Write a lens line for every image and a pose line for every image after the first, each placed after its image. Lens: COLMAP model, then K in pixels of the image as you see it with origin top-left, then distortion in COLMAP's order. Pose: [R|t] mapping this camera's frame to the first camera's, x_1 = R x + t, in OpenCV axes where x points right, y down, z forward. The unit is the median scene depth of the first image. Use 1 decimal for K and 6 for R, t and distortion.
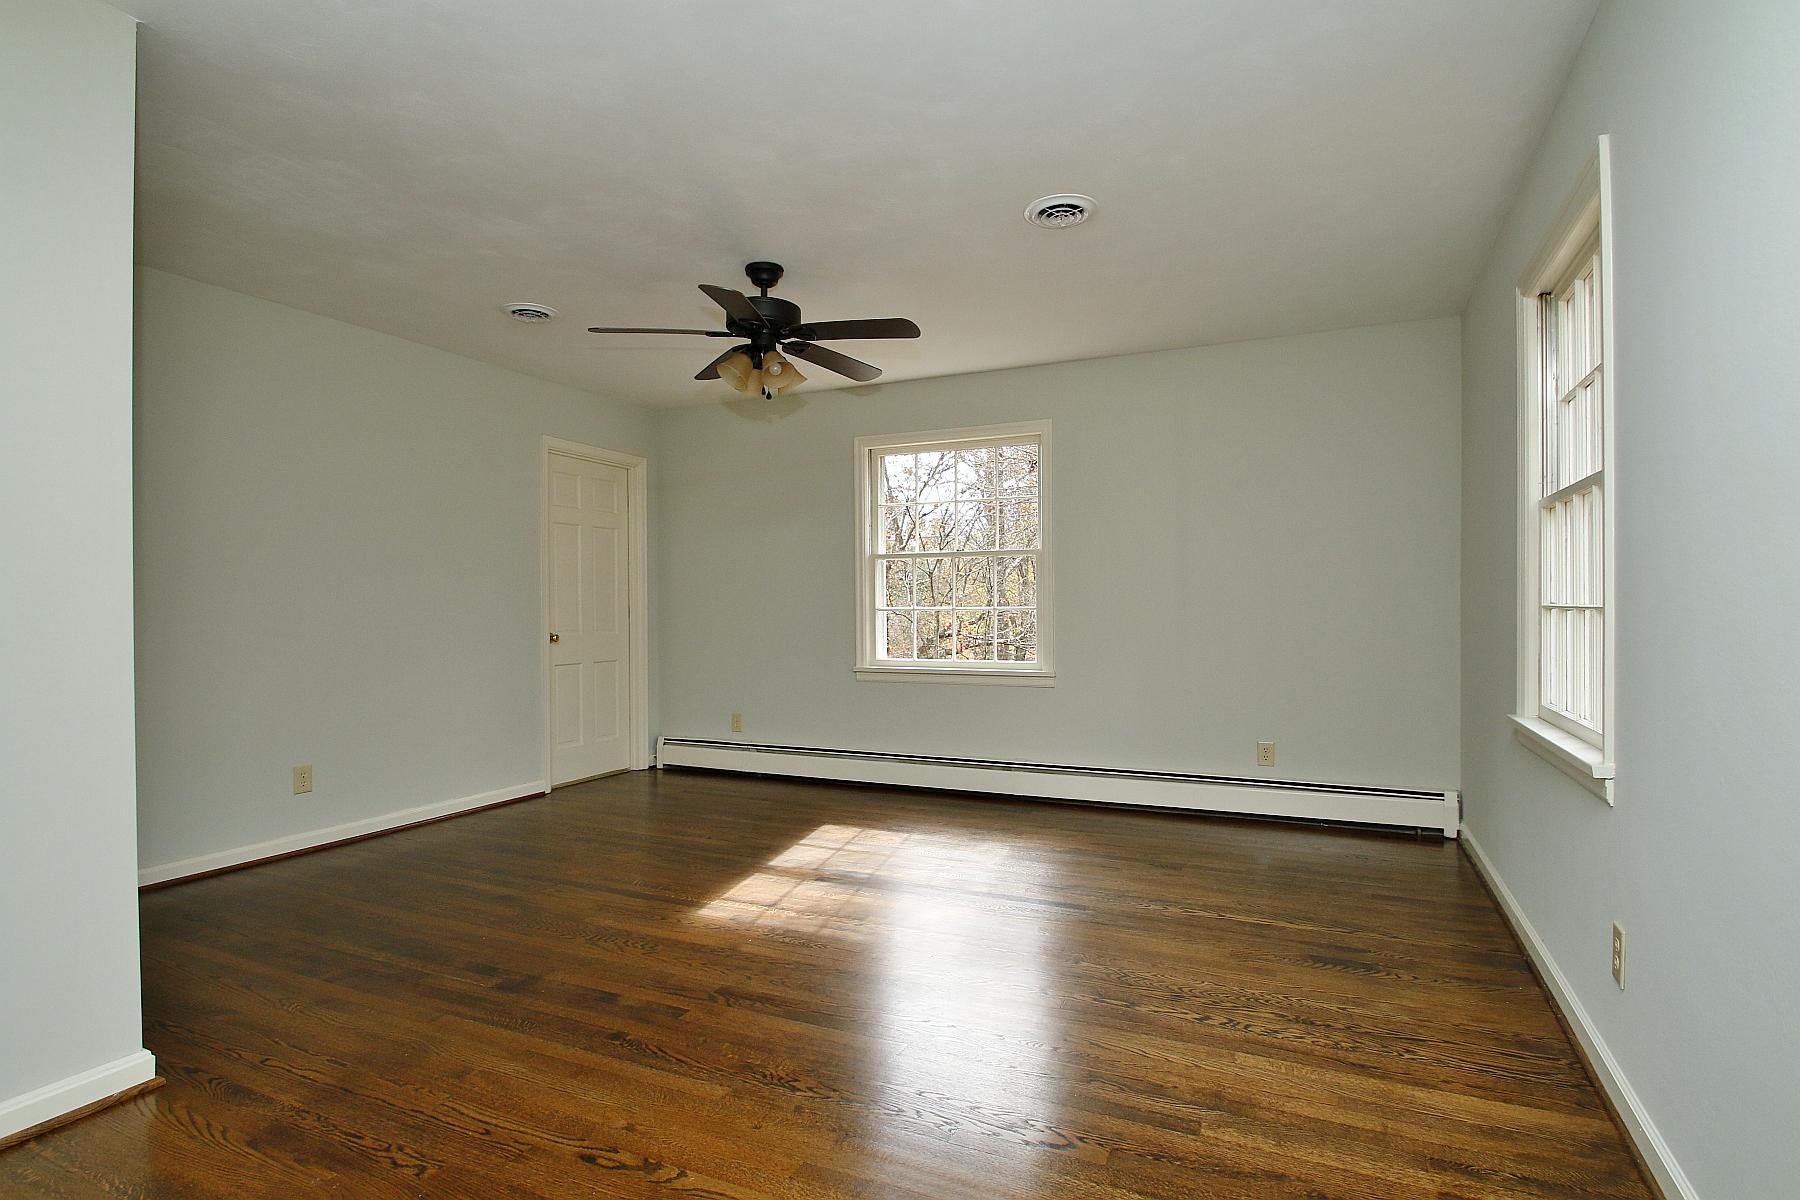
lens RADIAL K [[895.7, 0, 913.7], [0, 895.7, 600.7], [0, 0, 1]] dist [-0.001070, 0.000033]
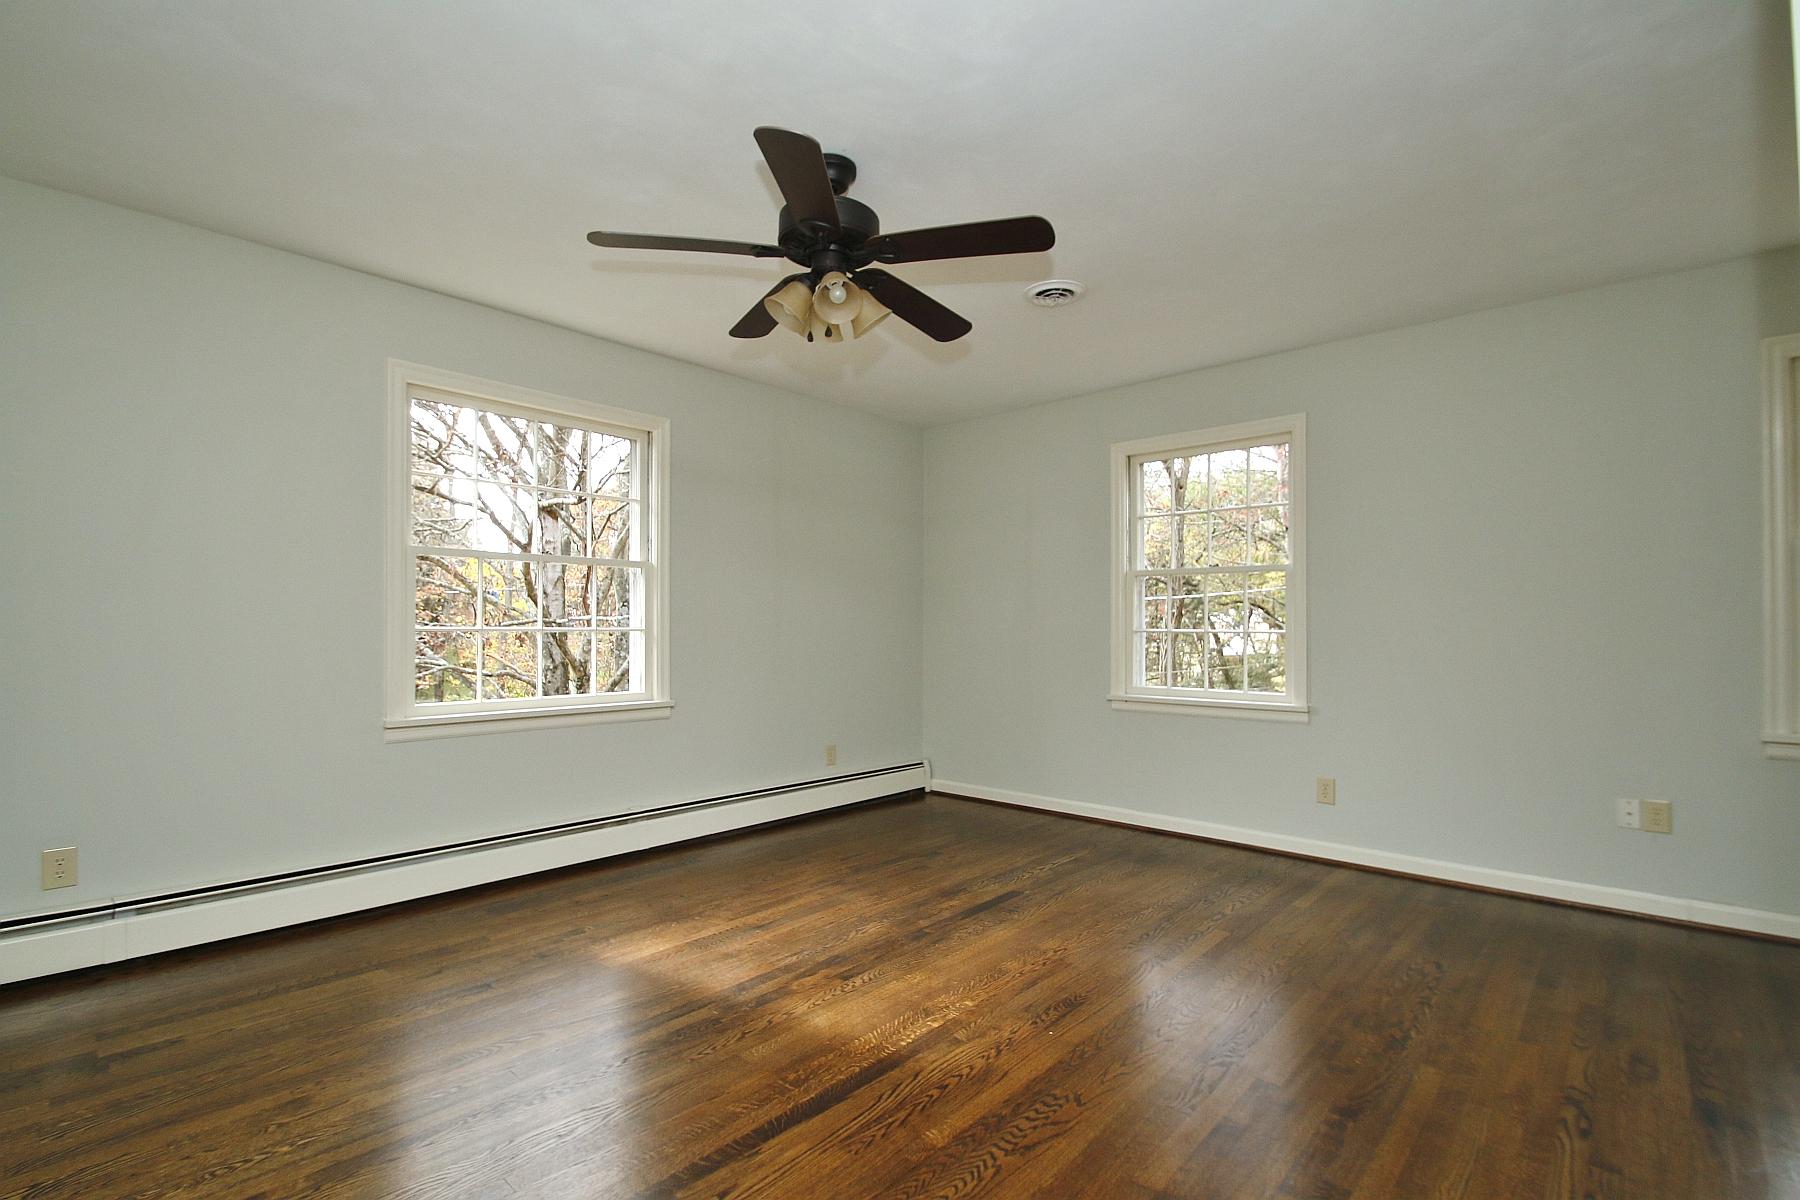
lens RADIAL K [[828.1, 0, 906.3], [0, 828.1, 621.7], [0, 0, 1]] dist [0.016793, -0.018776]
pose [[0.301449, 0.012609, 0.953399, -0.826489], [-0.011638, 0.999887, -0.009544, 0.007465], [-0.953411, -0.008219, 0.301561, 0.776790]]
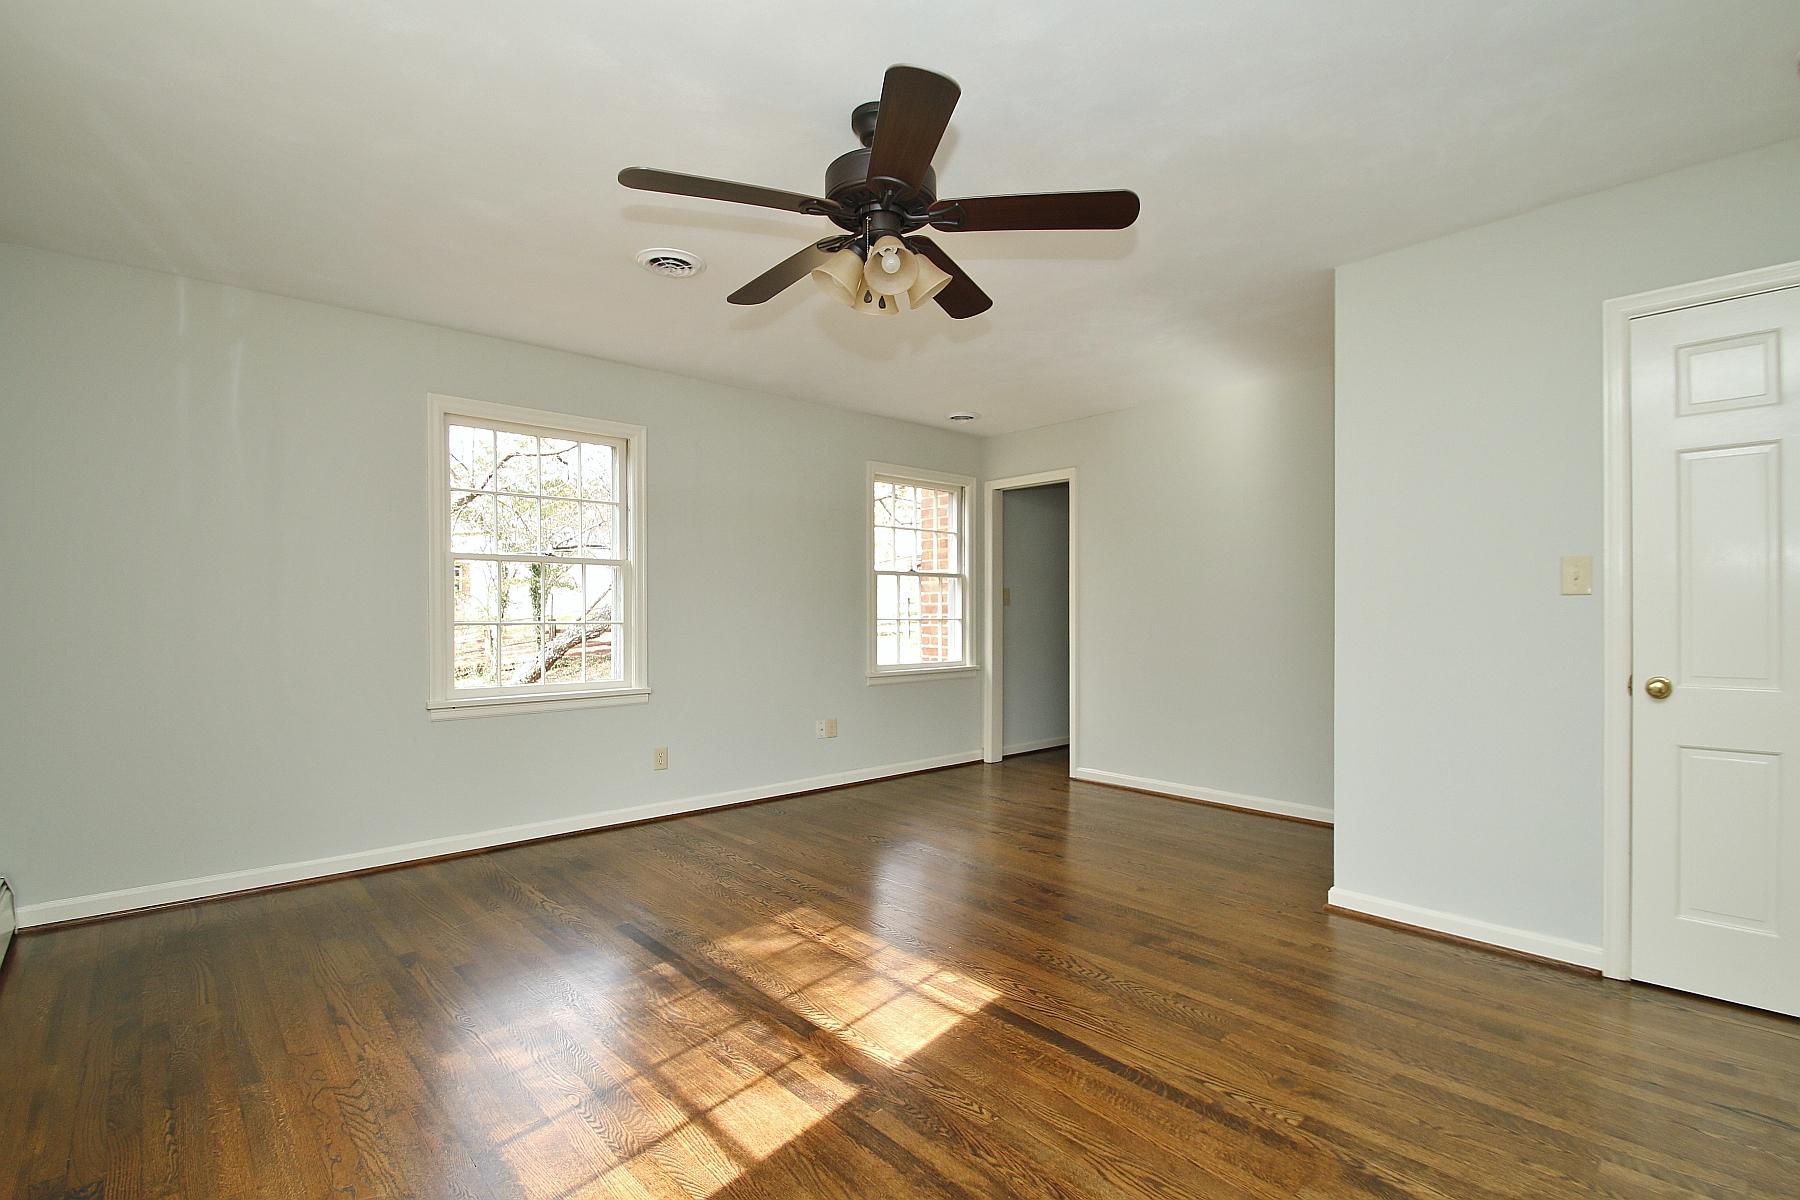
lens RADIAL K [[828.1, 0, 906.3], [0, 828.1, 621.7], [0, 0, 1]] dist [0.016793, -0.018776]
pose [[-0.919838, 0.002760, 0.392290, -0.442825], [0.003394, 0.999994, 0.000925, 0.002826], [-0.392285, 0.002182, -0.919841, 1.638965]]
